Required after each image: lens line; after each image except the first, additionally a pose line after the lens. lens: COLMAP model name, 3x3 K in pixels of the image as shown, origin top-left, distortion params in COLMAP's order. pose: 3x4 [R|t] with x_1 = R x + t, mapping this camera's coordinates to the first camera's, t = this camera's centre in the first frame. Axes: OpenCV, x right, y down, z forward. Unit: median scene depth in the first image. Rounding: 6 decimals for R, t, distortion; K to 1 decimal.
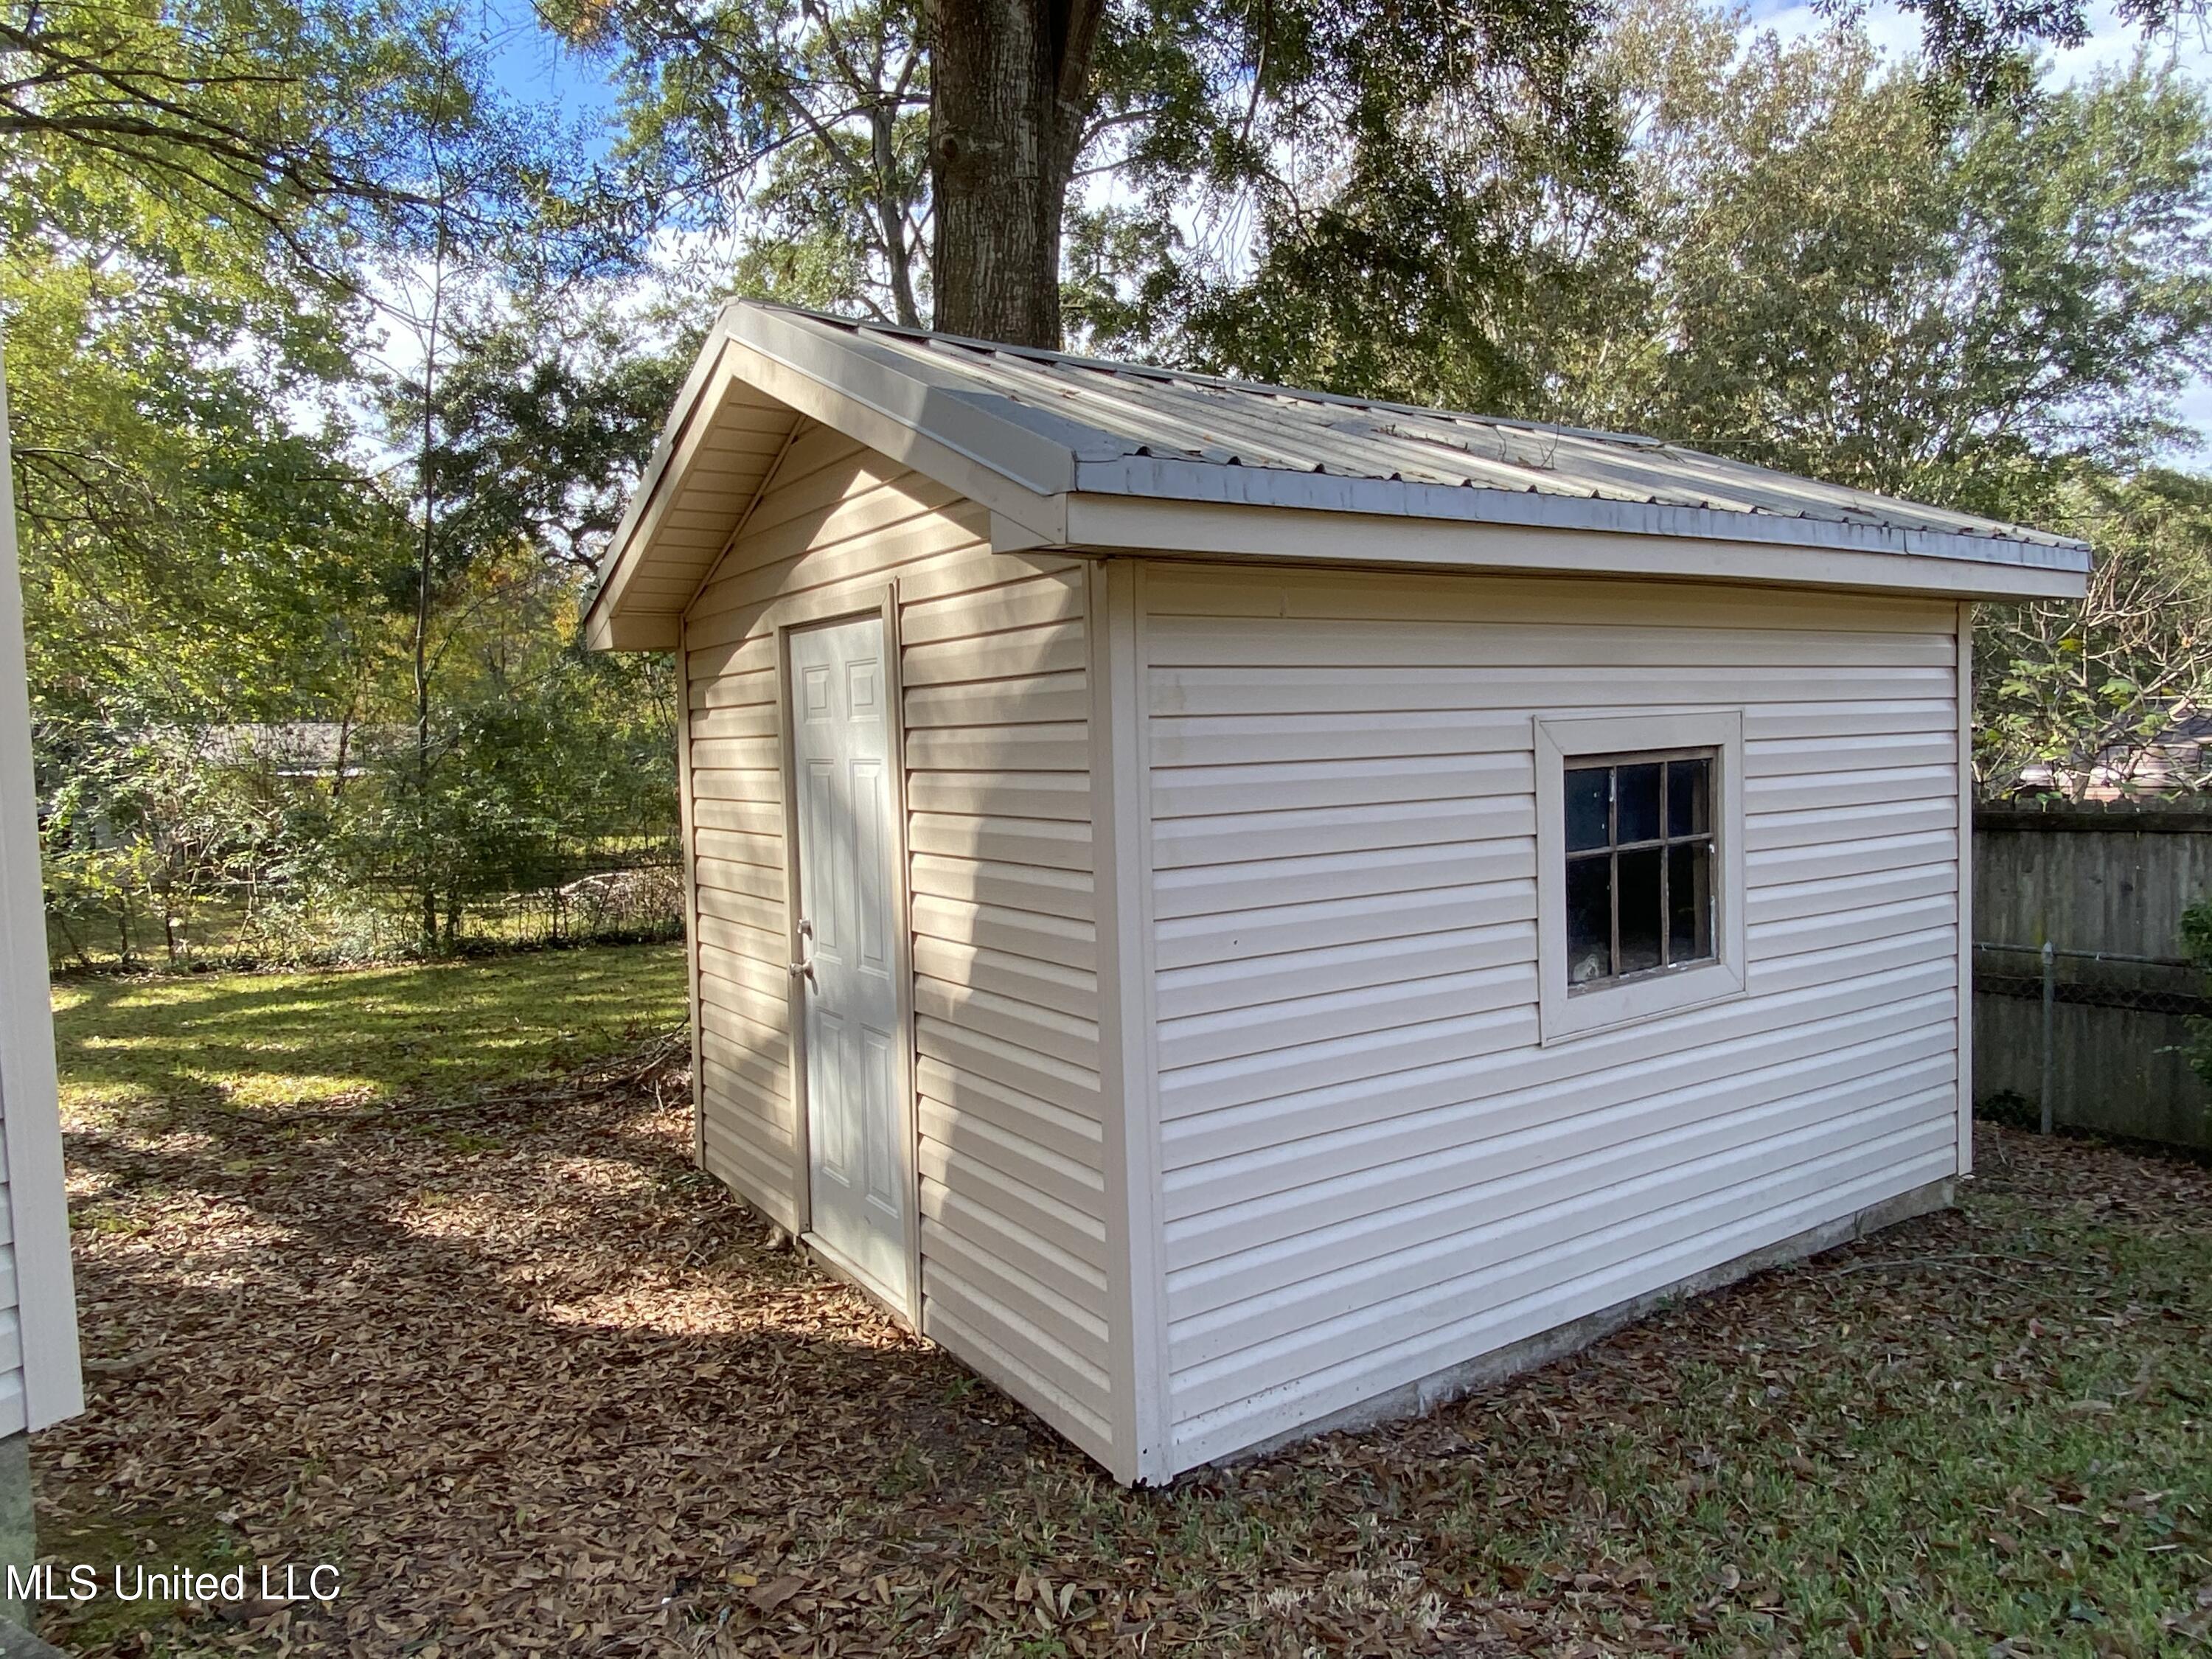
lens RADIAL K [[1439.5, 0, 1106.0], [0, 1439.5, 829.5], [0, 0, 1]] dist [0.000002, -0.000335]
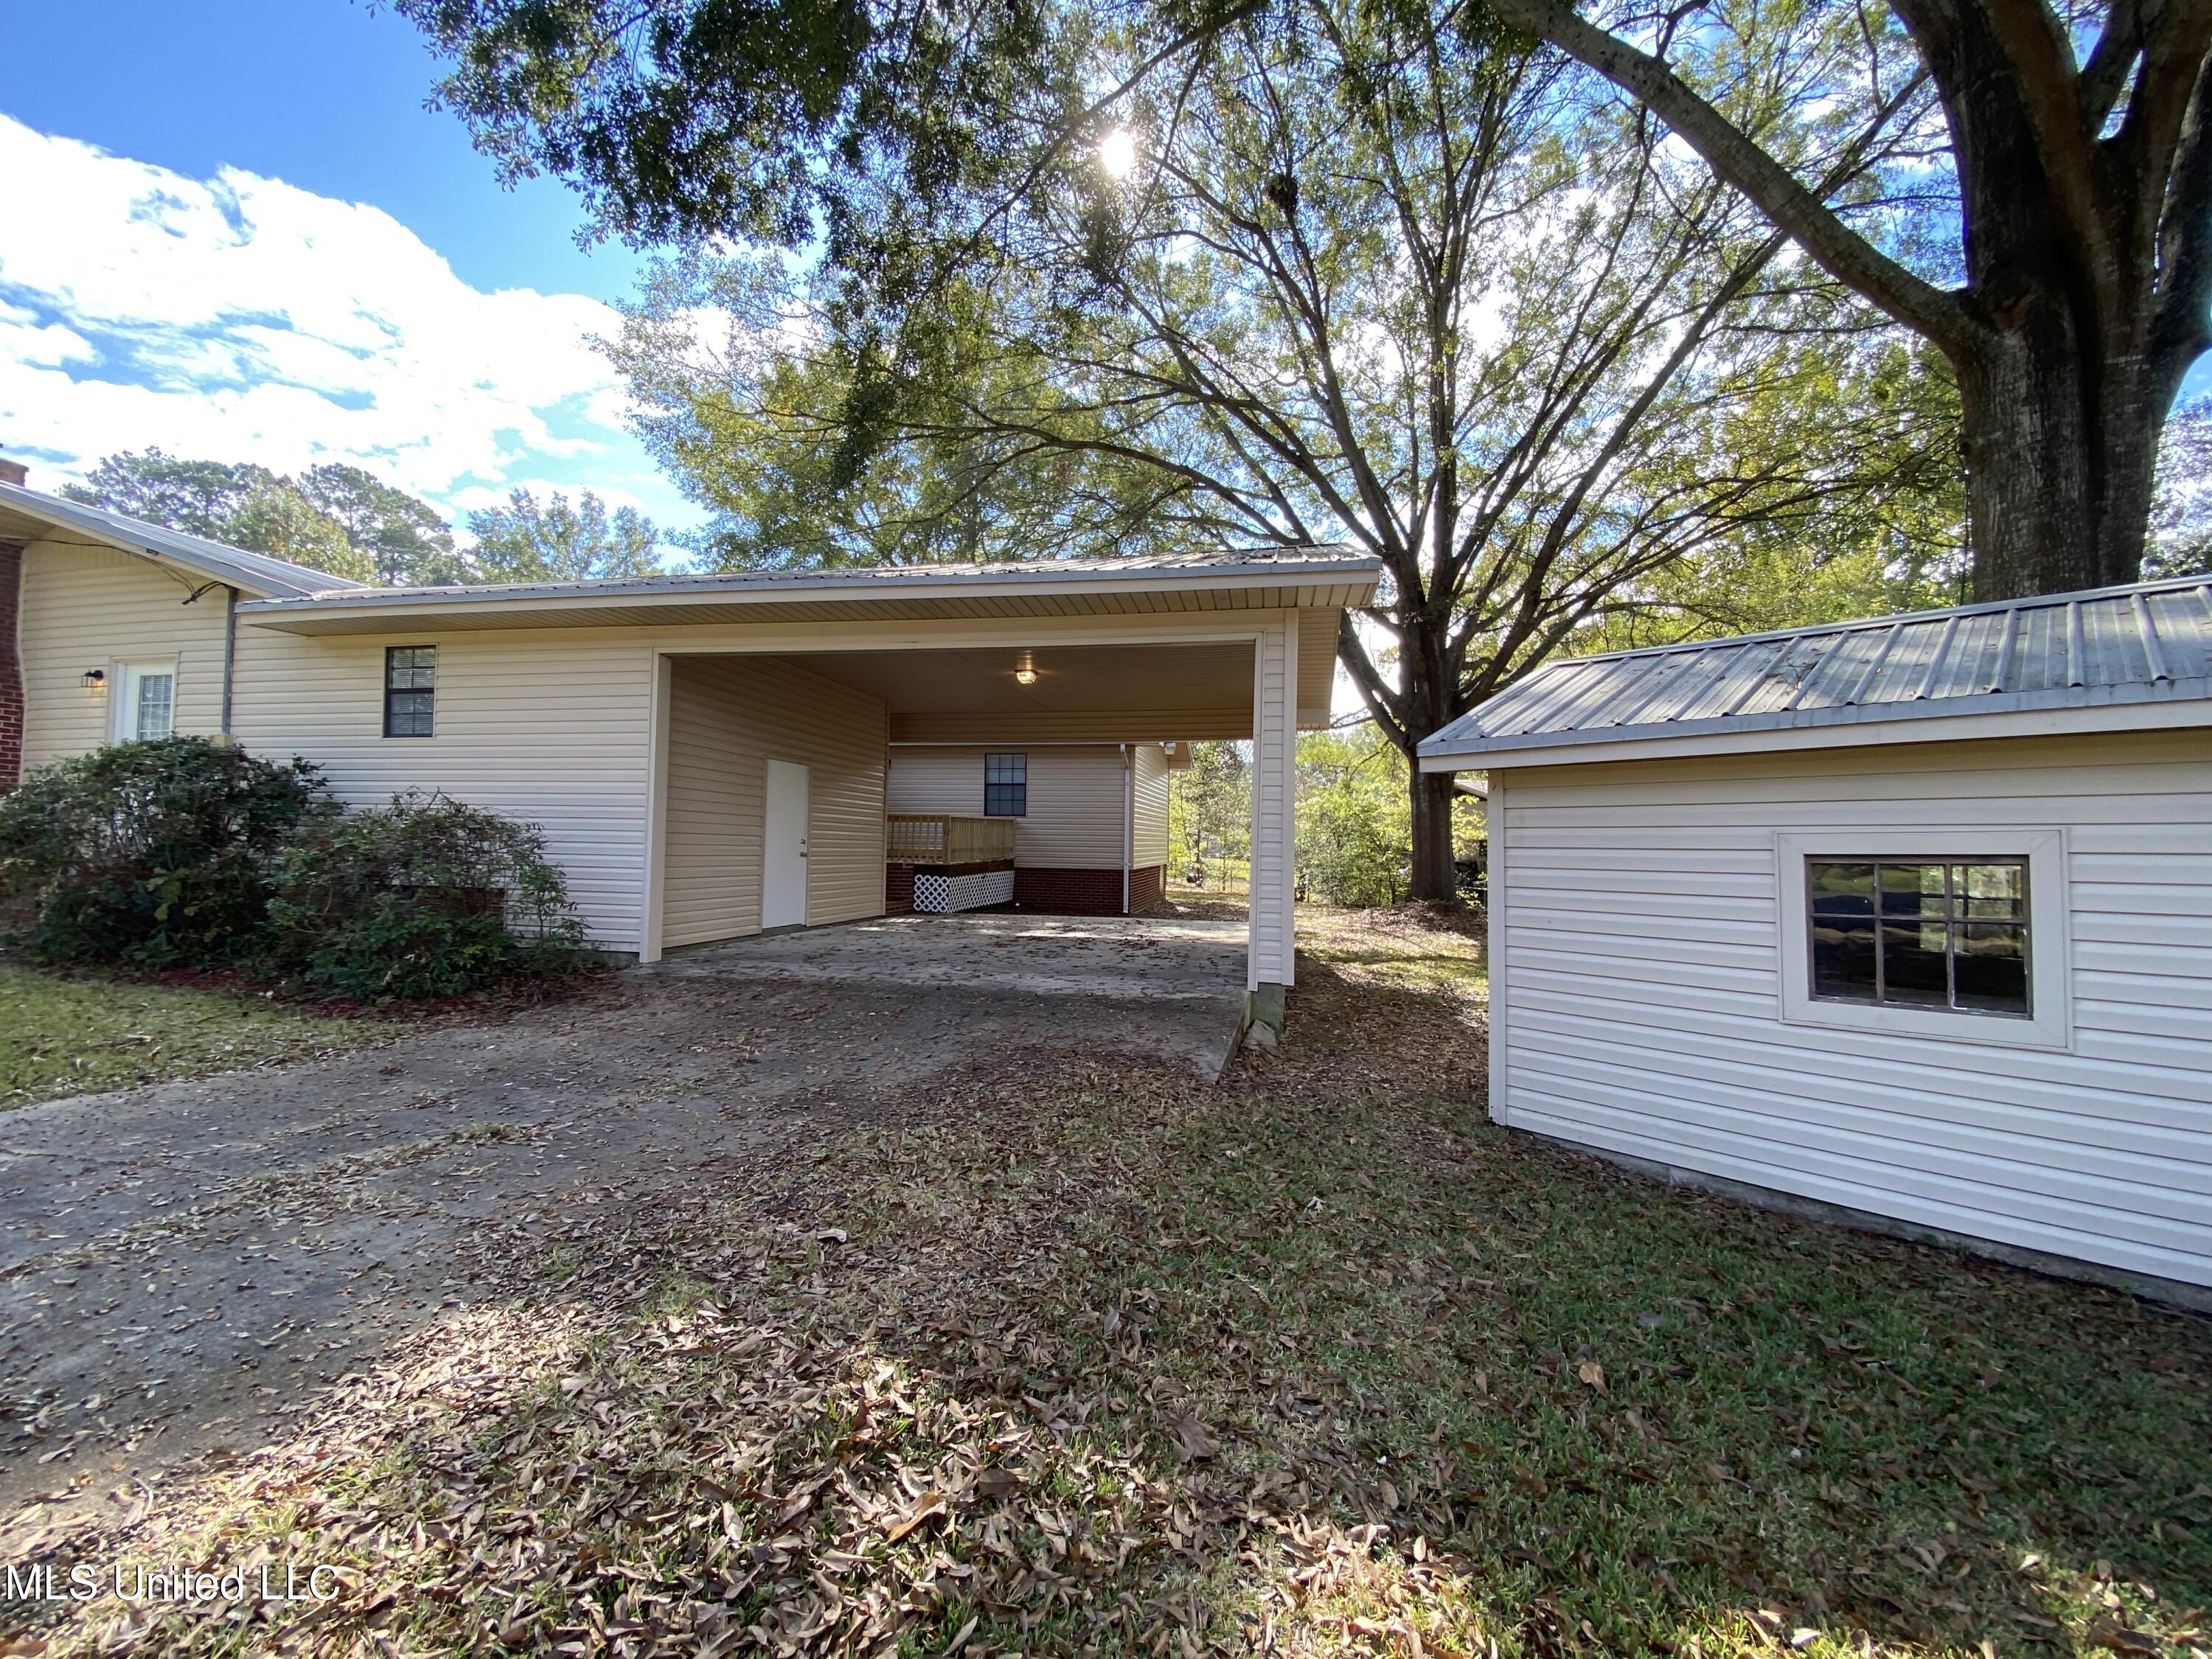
lens RADIAL K [[900.8, 0, 1106.0], [0, 900.8, 829.5], [0, 0, 1]] dist [0.021119, -0.020718]
pose [[0.120840, 0.015584, -0.992550, 1.204916], [-0.079525, 0.996815, 0.005969, -0.020371], [0.989481, 0.078211, 0.121694, 0.052820]]
